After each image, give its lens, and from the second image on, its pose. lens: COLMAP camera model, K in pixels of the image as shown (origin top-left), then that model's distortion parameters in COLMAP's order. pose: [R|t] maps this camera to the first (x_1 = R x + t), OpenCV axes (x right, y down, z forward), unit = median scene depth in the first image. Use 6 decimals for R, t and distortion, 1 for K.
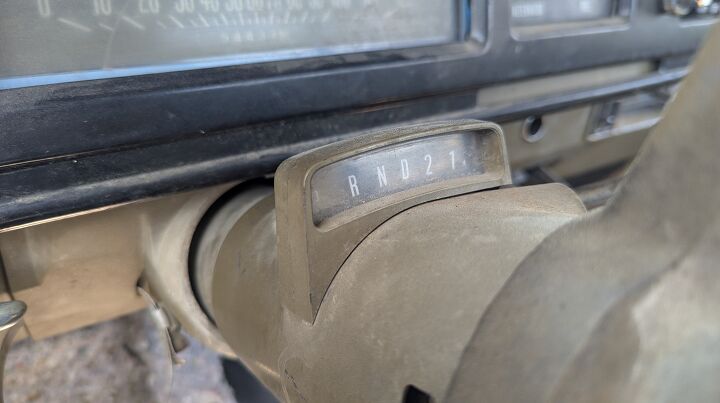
lens RADIAL K [[549.0, 0, 360.0], [0, 549.0, 201.5], [0, 0, 1]] dist [0.006257, -0.043505]
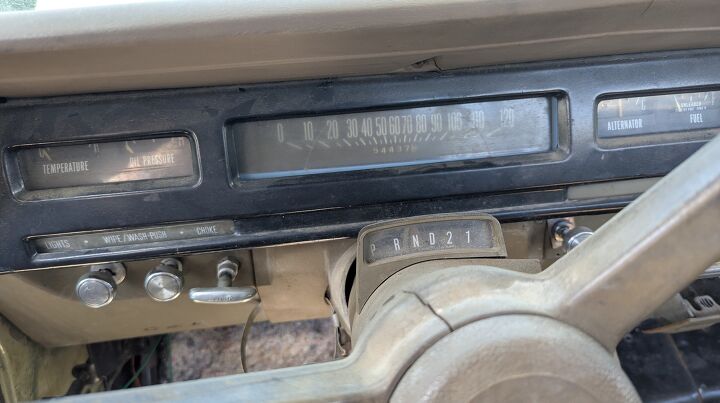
lens RADIAL K [[549.0, 0, 360.0], [0, 549.0, 201.5], [0, 0, 1]] dist [0.006257, -0.043505]
pose [[0.871691, 0.072844, -0.484612, 0.512868], [-0.125895, 0.988989, -0.077795, -0.008709], [0.473609, 0.128823, 0.871263, -0.442158]]
